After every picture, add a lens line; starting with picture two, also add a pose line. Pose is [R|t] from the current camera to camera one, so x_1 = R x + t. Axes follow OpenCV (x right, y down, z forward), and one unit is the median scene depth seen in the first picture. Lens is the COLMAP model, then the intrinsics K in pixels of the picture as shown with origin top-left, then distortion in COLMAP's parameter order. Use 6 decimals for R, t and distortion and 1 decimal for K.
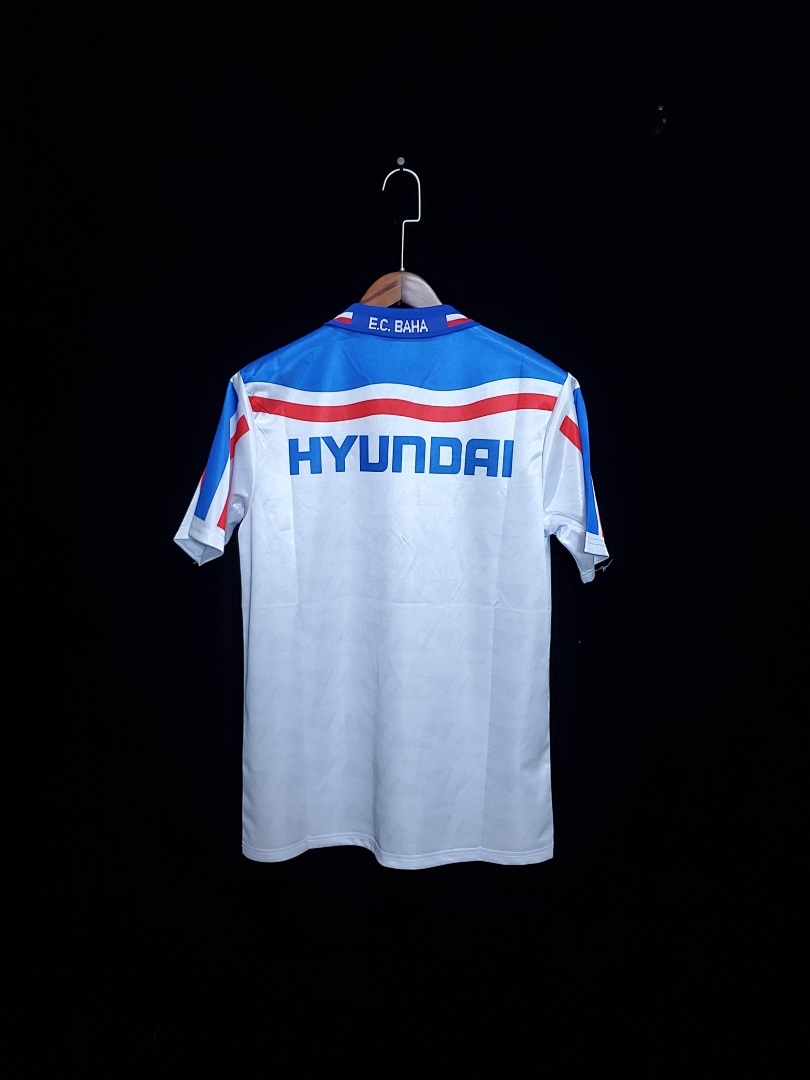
lens RADIAL K [[825.8, 0, 405.8], [0, 825.8, 538.2], [0, 0, 1]] dist [-0.006112, -0.001498]
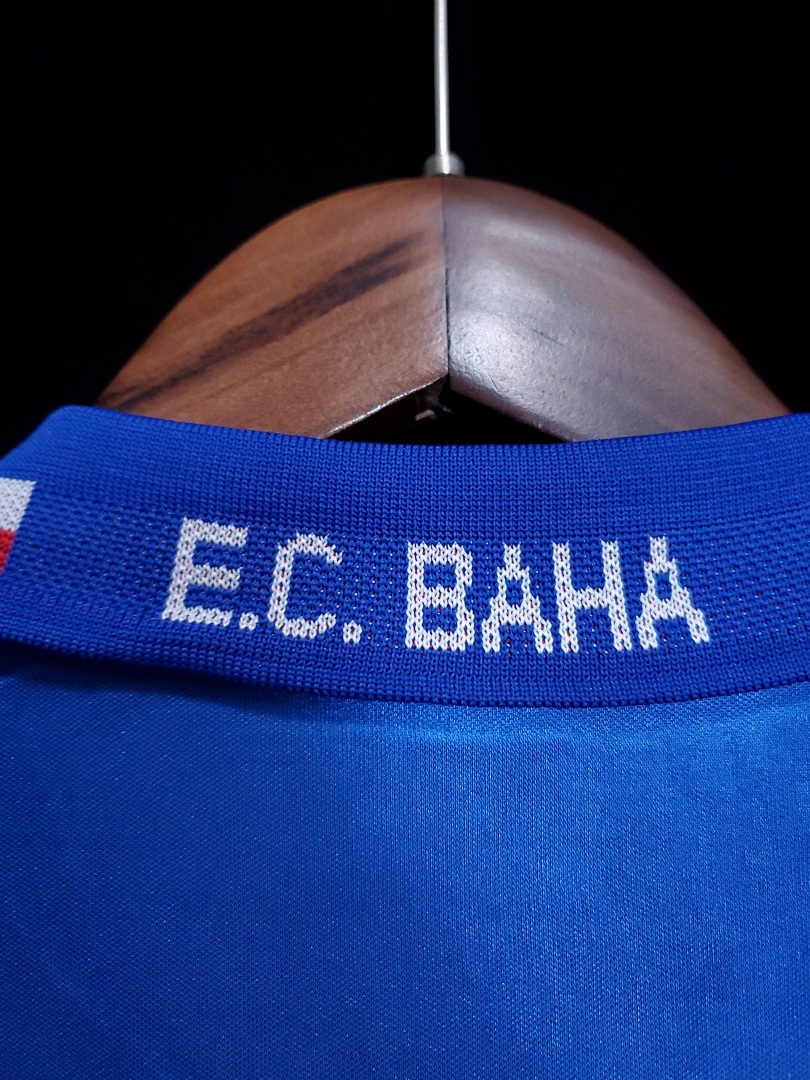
lens RADIAL K [[825.8, 0, 403.8], [0, 825.8, 538.6], [0, 0, 1]] dist [-0.006112, -0.001498]
pose [[0.991570, -0.005907, 0.129437, -0.027772], [0.036482, 0.971273, -0.235153, -0.238106], [-0.124330, 0.237893, 0.963301, 0.891074]]
